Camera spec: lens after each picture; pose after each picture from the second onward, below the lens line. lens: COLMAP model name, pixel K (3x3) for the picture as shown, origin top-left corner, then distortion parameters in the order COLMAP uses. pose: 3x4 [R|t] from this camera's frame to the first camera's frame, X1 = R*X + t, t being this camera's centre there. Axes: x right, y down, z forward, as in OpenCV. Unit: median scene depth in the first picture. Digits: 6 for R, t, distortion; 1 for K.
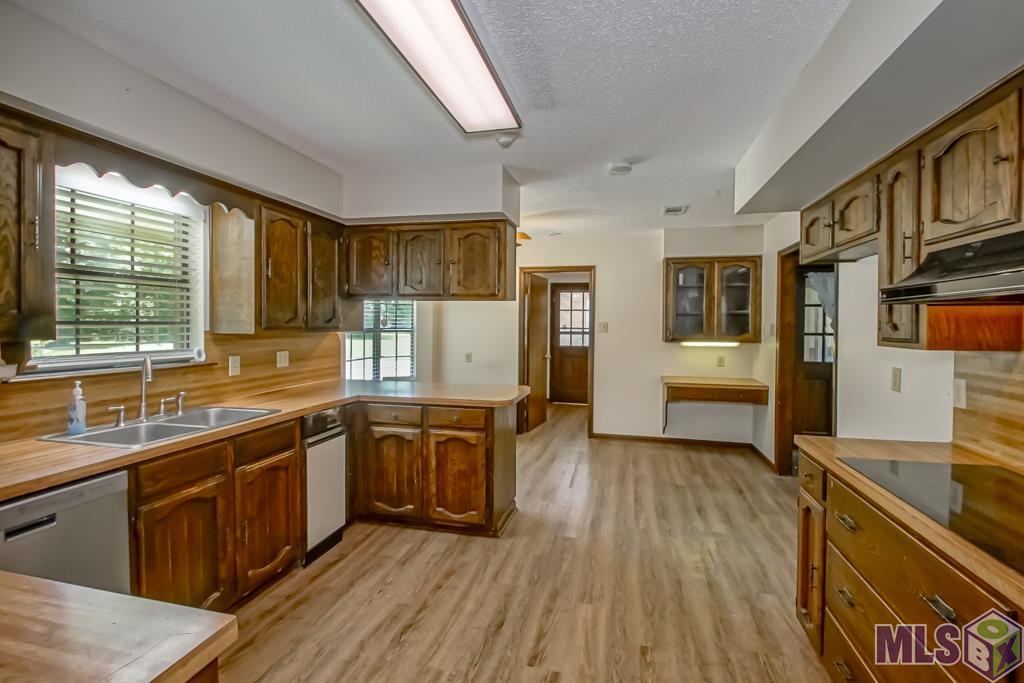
lens RADIAL K [[475.6, 0, 510.0], [0, 475.6, 335.3], [0, 0, 1]] dist [0.019094, -0.023334]
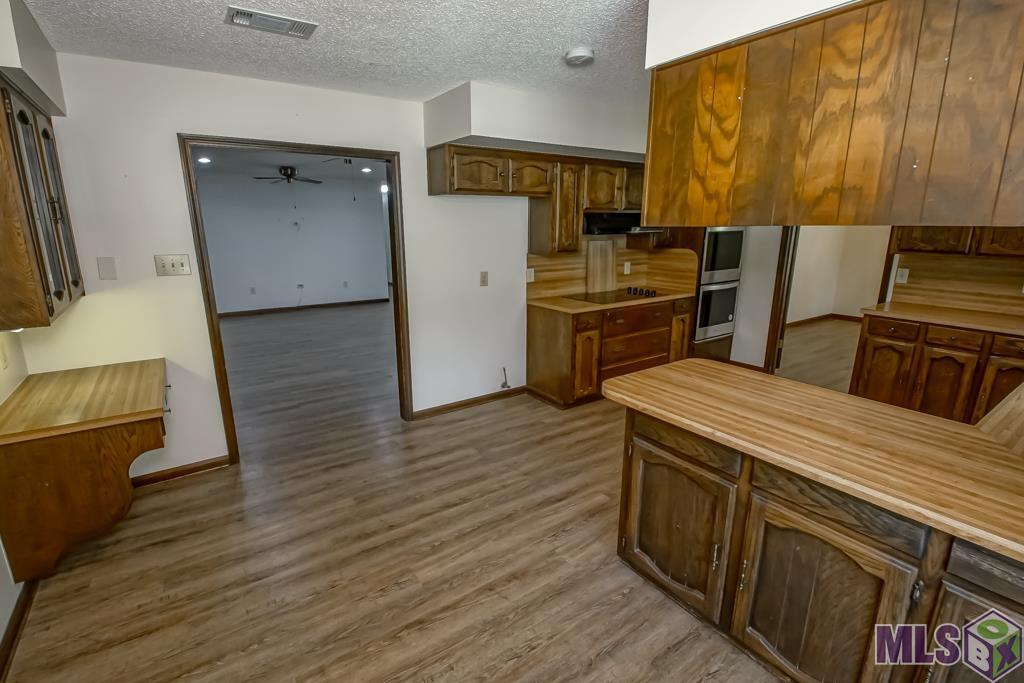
lens RADIAL K [[475.6, 0, 510.0], [0, 475.6, 335.3], [0, 0, 1]] dist [0.019094, -0.023334]
pose [[-0.749264, -0.156032, 0.643628, -0.359233], [0.015571, 0.967431, 0.252657, -0.137745], [-0.662088, 0.199329, -0.722431, 2.260939]]
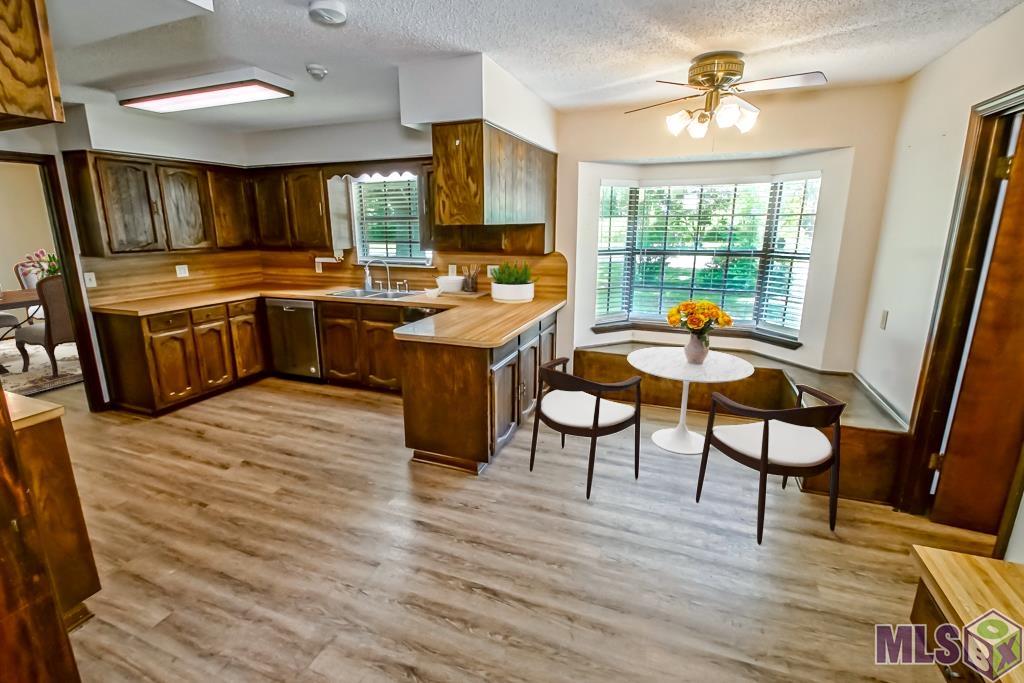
lens RADIAL K [[468.3, 0, 495.6], [0, 468.3, 336.0], [0, 0, 1]] dist [0.020245, -0.031434]
pose [[-0.144452, 0.221136, -0.964486, 1.149383], [-0.020126, 0.973850, 0.226297, -0.098390], [0.989307, 0.052100, -0.136224, 1.704140]]
